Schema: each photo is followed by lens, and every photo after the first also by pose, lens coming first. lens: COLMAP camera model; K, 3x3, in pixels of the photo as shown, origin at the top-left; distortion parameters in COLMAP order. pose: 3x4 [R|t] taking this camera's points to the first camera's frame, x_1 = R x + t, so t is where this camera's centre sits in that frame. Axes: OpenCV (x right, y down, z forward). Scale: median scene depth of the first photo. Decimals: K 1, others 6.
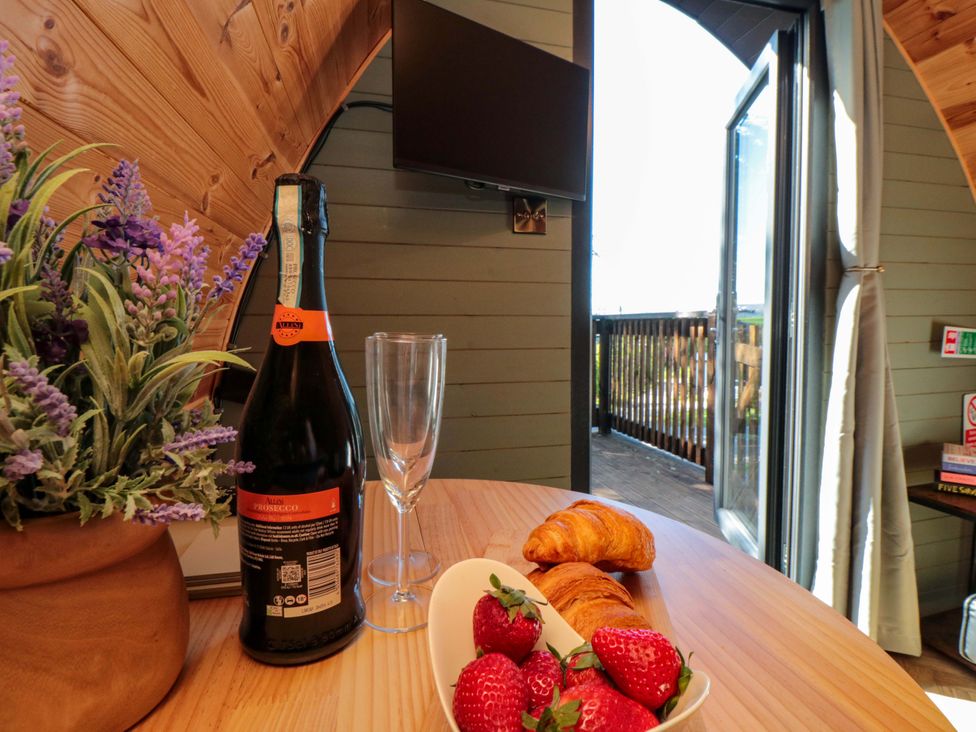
lens RADIAL K [[507.2, 0, 504.4], [0, 507.2, 366.4], [0, 0, 1]] dist [0.002518, -0.008798]
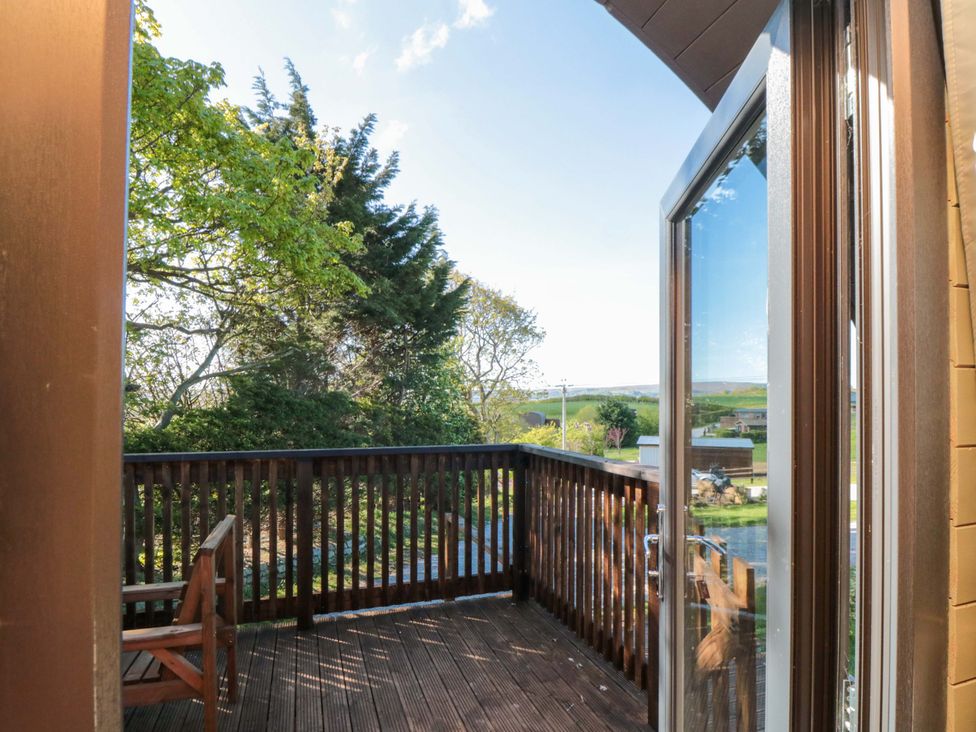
lens RADIAL K [[507.2, 0, 482.8], [0, 507.2, 400.4], [0, 0, 1]] dist [0.002518, -0.008798]
pose [[0.998499, 0.009678, 0.053911, 0.258047], [-0.005818, 0.997437, -0.071307, -0.290059], [-0.054463, 0.070886, 0.995996, 0.589853]]
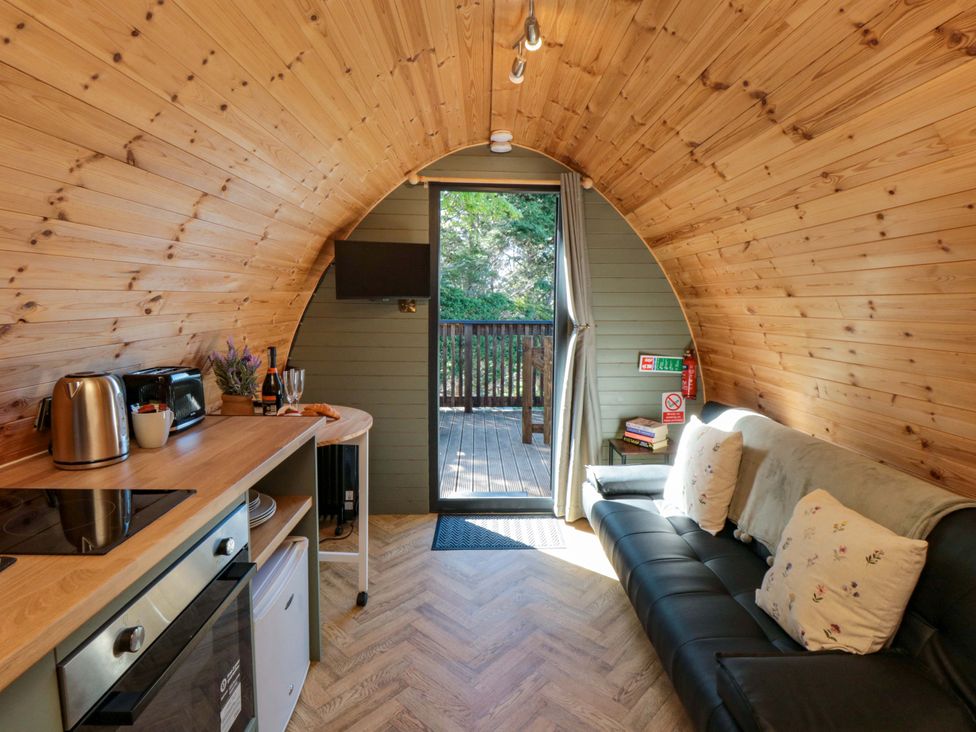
lens RADIAL K [[507.2, 0, 499.6], [0, 507.2, 351.8], [0, 0, 1]] dist [0.002518, -0.008798]
pose [[0.970448, 0.041465, -0.237721, 0.765284], [-0.036361, 0.999005, 0.025817, -0.114134], [0.238555, -0.016411, 0.970990, -0.885566]]
